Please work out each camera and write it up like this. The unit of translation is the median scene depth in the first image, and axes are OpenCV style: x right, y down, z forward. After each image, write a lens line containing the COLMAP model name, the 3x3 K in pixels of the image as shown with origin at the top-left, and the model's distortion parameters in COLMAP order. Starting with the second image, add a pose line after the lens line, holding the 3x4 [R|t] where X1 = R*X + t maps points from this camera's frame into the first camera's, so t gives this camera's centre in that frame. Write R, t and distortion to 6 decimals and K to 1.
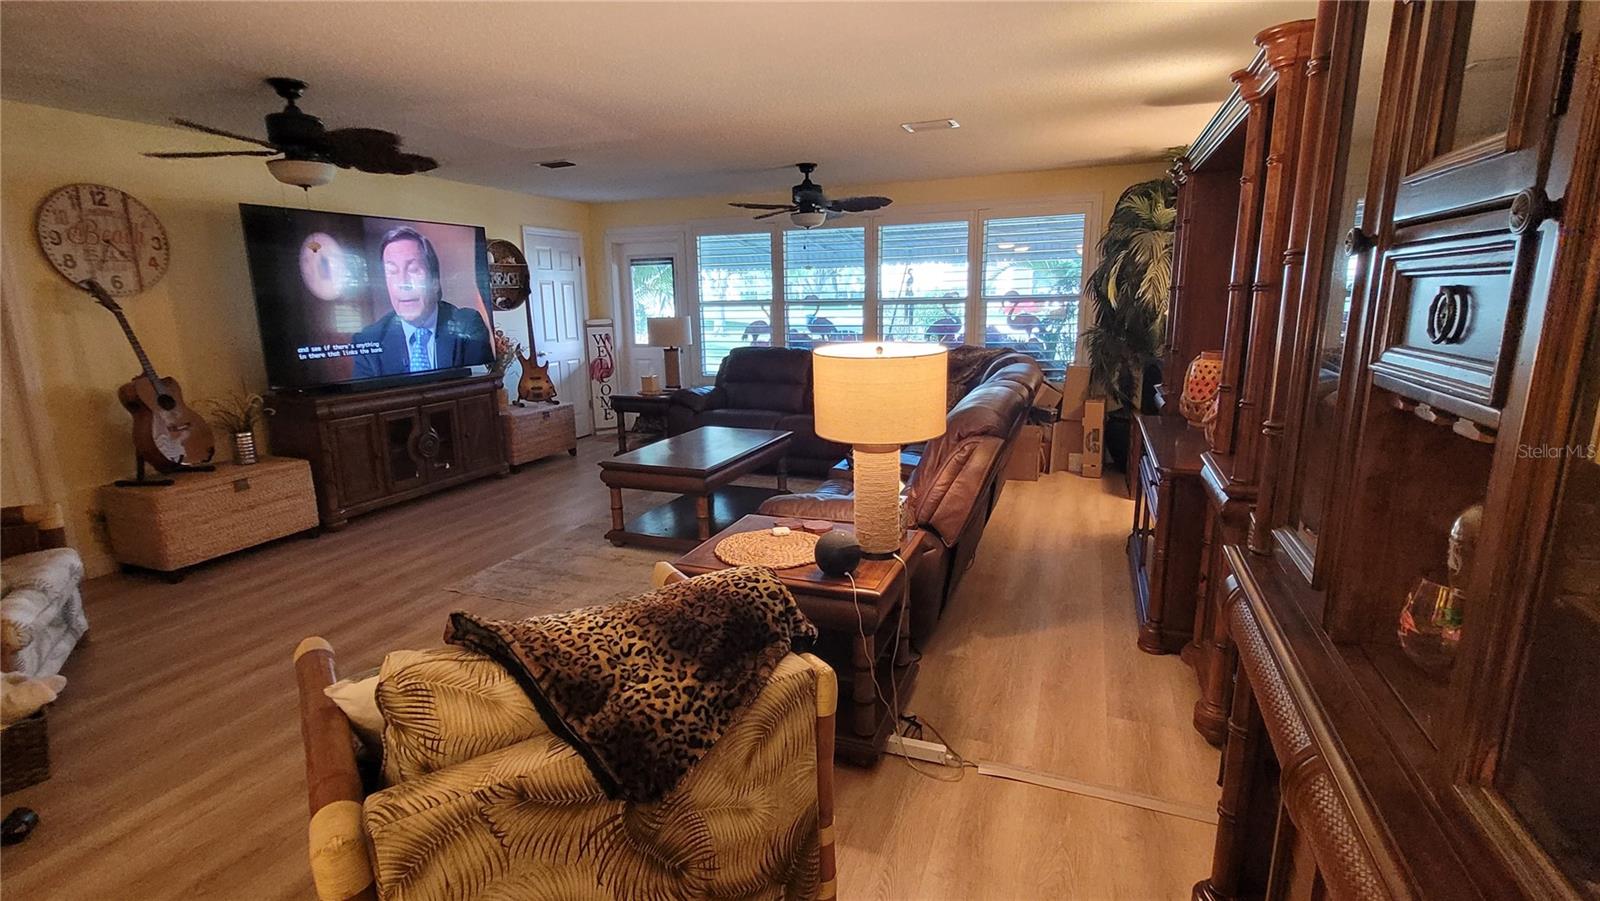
lens RADIAL K [[724.7, 0, 801.3], [0, 724.7, 463.0], [0, 0, 1]] dist [0.002457, -0.001203]
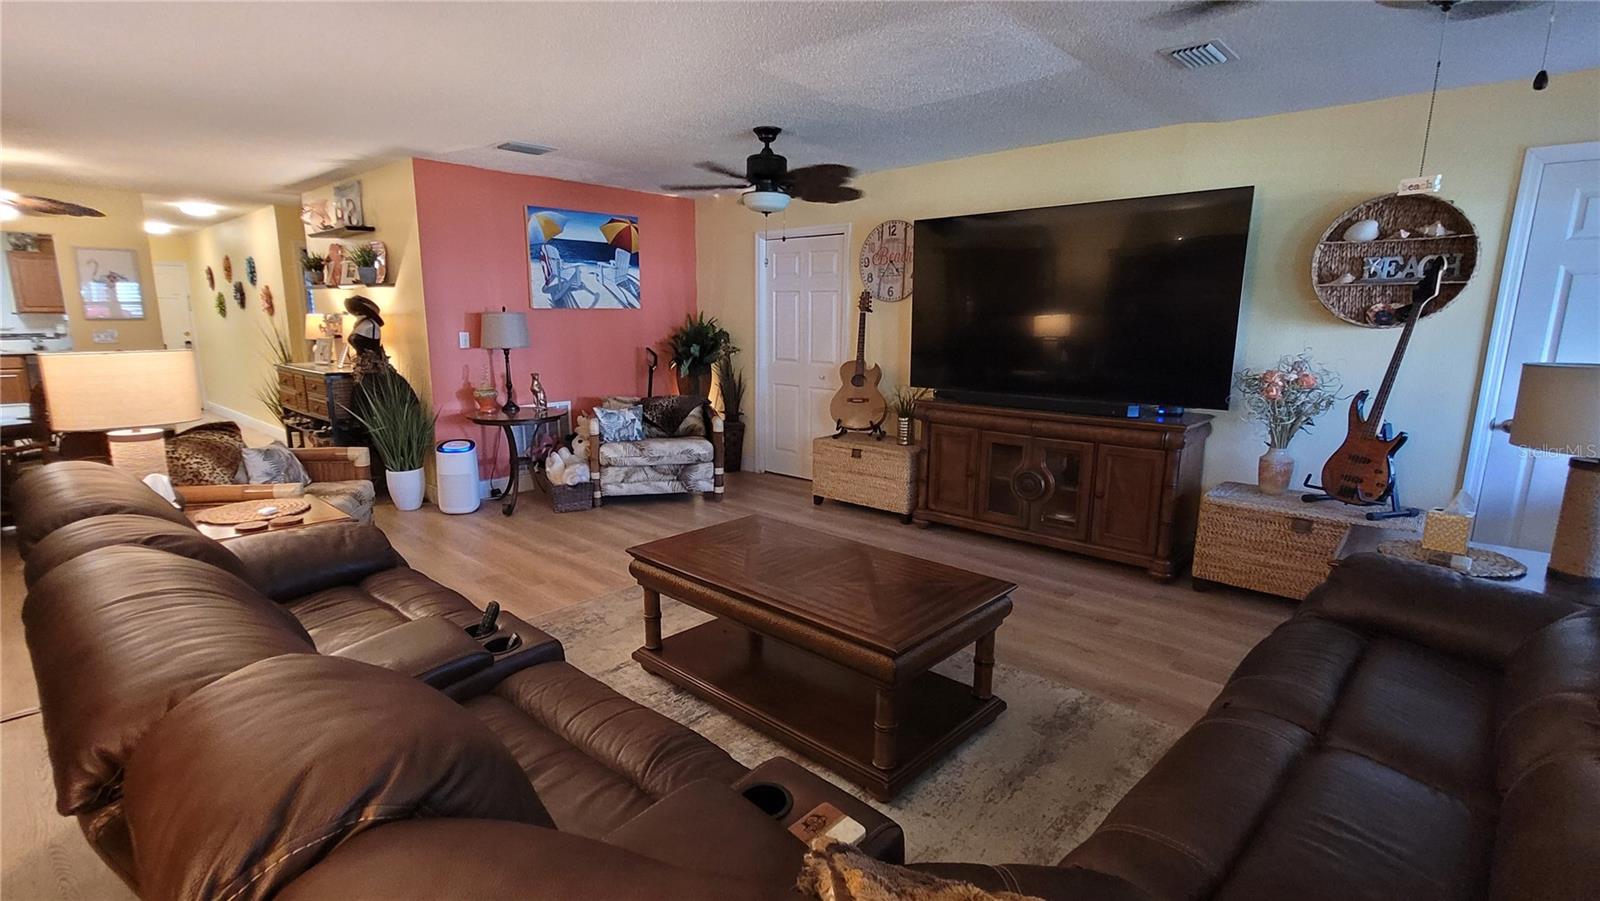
lens RADIAL K [[724.7, 0, 801.3], [0, 724.7, 463.0], [0, 0, 1]] dist [0.002457, -0.001203]
pose [[-0.362392, 0.208684, -0.908363, 0.441952], [-0.203823, 0.933276, 0.295723, -0.334556], [0.909466, 0.292312, -0.295677, 1.419324]]
